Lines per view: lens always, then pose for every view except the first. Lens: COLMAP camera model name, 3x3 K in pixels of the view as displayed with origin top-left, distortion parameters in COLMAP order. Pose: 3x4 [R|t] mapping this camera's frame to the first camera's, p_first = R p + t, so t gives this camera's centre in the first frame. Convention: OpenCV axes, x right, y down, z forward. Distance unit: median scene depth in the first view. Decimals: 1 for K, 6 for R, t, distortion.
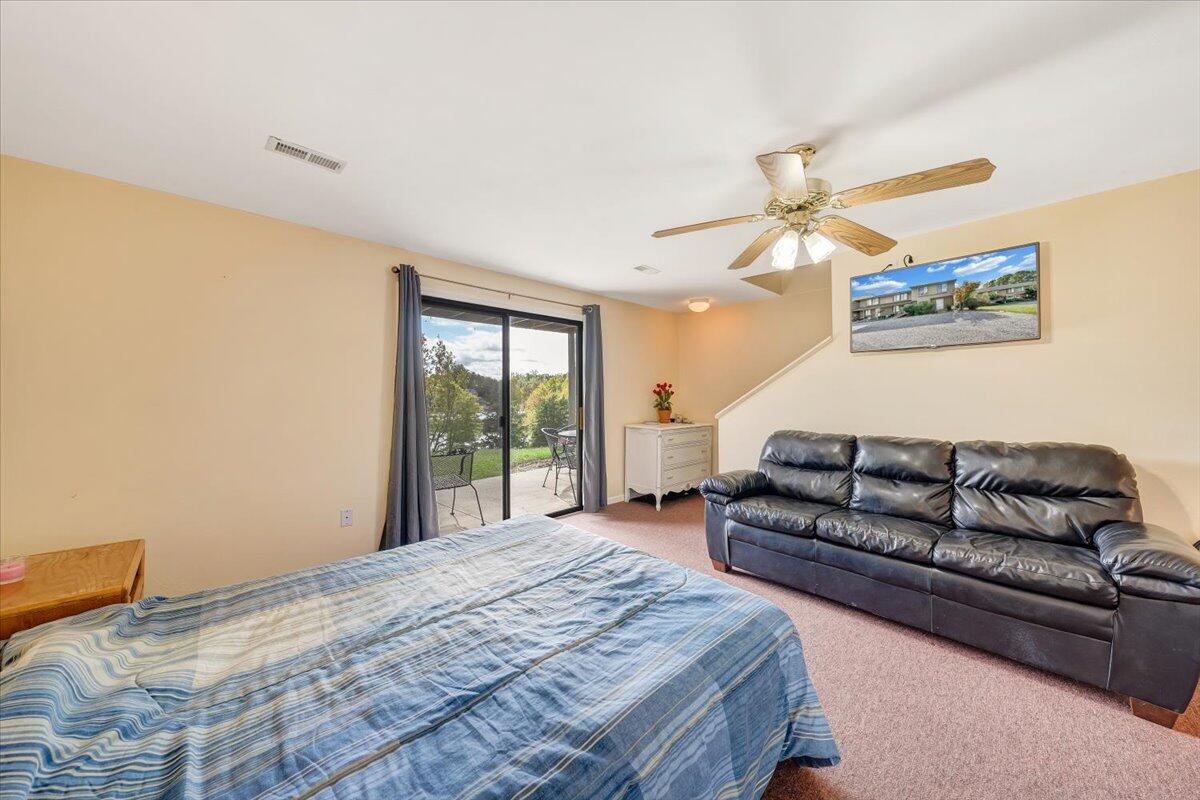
lens RADIAL K [[410.4, 0, 609.7], [0, 410.4, 387.7], [0, 0, 1]] dist [-0.014374, 0.000228]
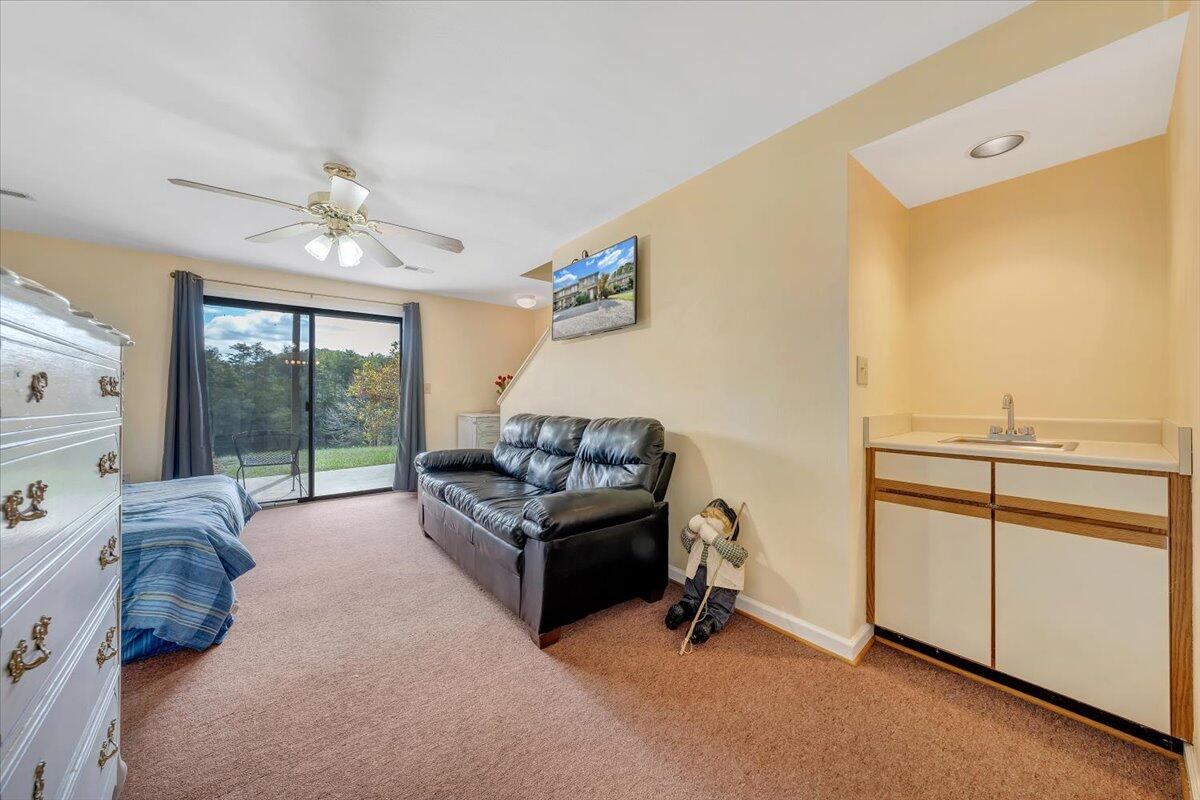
lens RADIAL K [[455.1, 0, 618.8], [0, 455.1, 398.9], [0, 0, 1]] dist [-0.000560, 0.000341]
pose [[0.996634, -0.002311, -0.081952, 0.988919], [0.003381, 0.999911, 0.012917, 0.067262], [0.081915, -0.013150, 0.996553, -0.248250]]
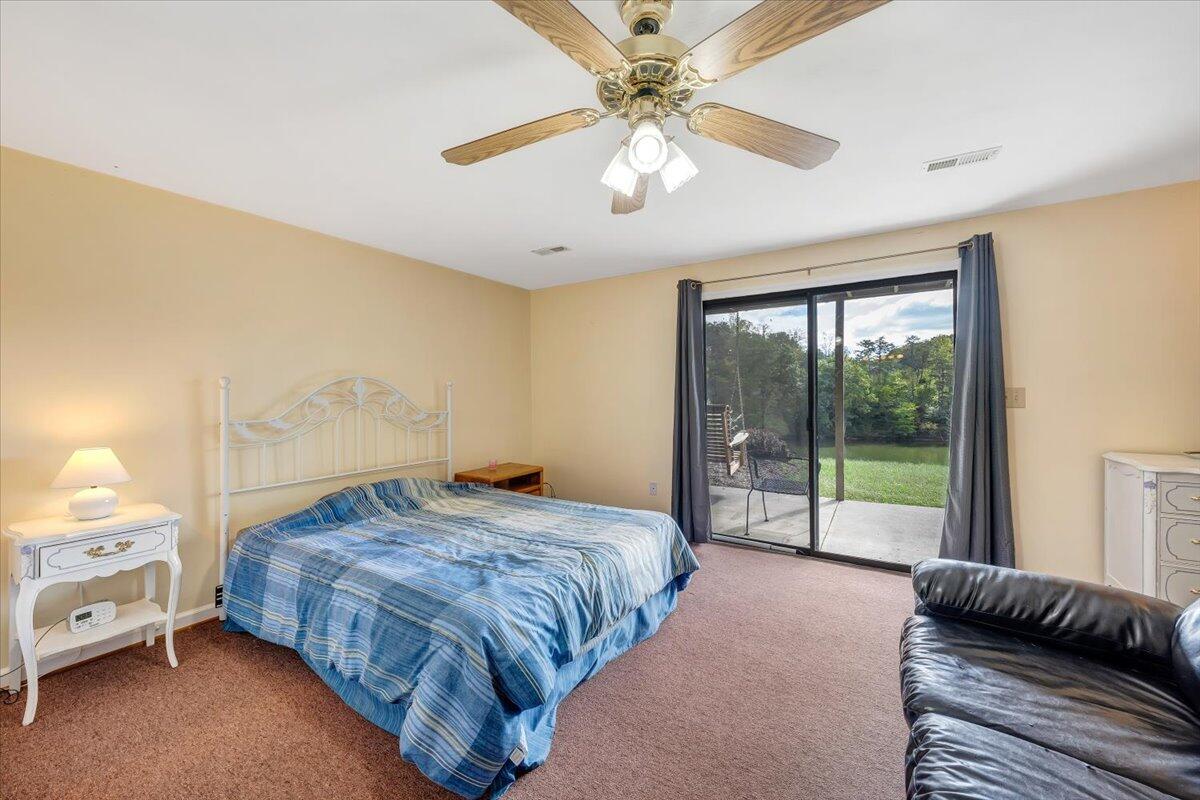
lens RADIAL K [[455.1, 0, 595.2], [0, 455.1, 395.0], [0, 0, 1]] dist [-0.000560, 0.000341]
pose [[0.208949, -0.000644, -0.977926, 0.779195], [0.026780, 0.999629, 0.005064, 0.007842], [0.977560, -0.027247, 0.208889, 0.552863]]
